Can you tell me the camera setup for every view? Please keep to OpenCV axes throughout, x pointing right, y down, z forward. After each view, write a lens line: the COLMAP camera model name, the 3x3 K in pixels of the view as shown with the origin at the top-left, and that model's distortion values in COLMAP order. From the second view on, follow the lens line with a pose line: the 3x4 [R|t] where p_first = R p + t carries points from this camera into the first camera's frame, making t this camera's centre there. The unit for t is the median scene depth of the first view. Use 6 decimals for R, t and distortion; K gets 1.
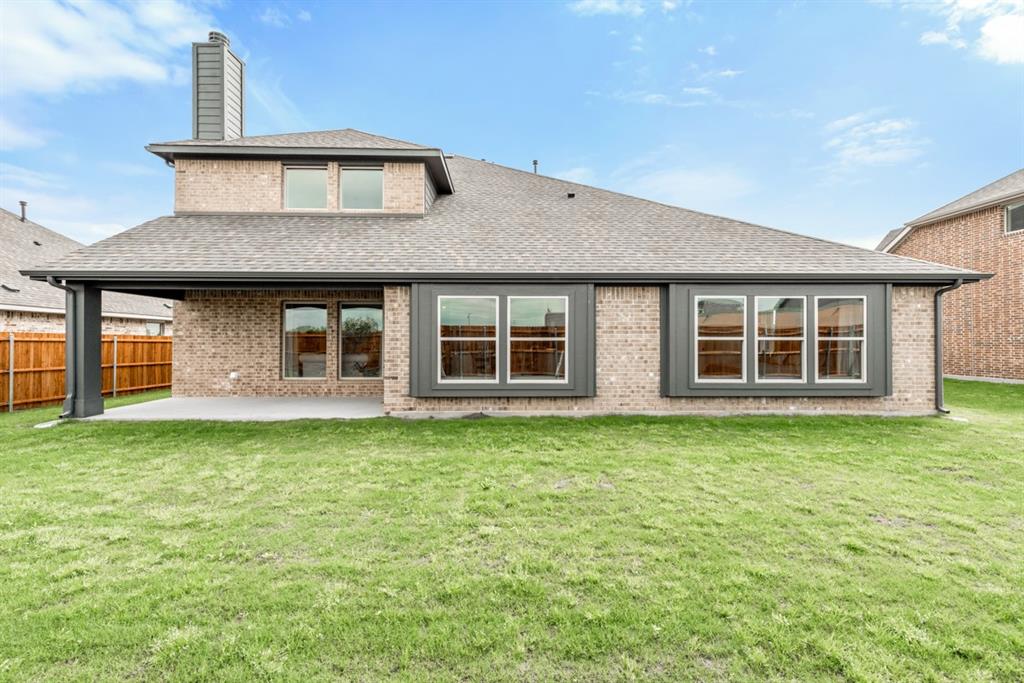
lens RADIAL K [[396.1, 0, 511.9], [0, 396.1, 338.1], [0, 0, 1]] dist [0.002241, -0.000035]
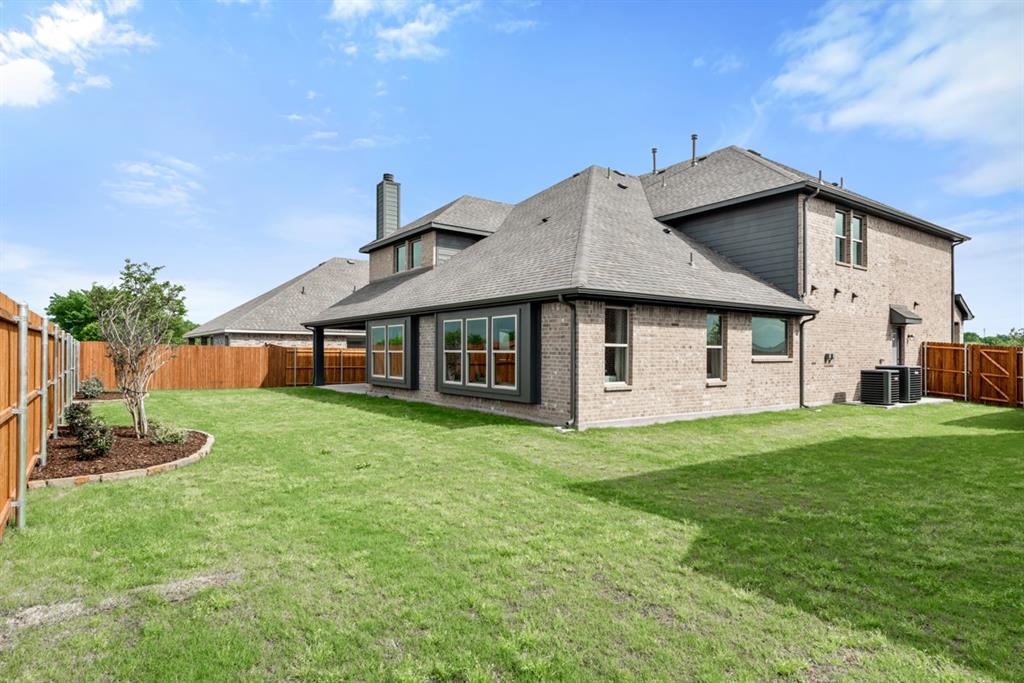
lens RADIAL K [[582.4, 0, 511.0], [0, 582.4, 347.3], [0, 0, 1]] dist [0.001868, 0.000084]
pose [[0.564296, -0.006108, -0.825550, 2.206293], [0.002829, 0.999981, -0.005465, -0.002005], [0.825568, 0.000749, 0.564303, 0.031159]]
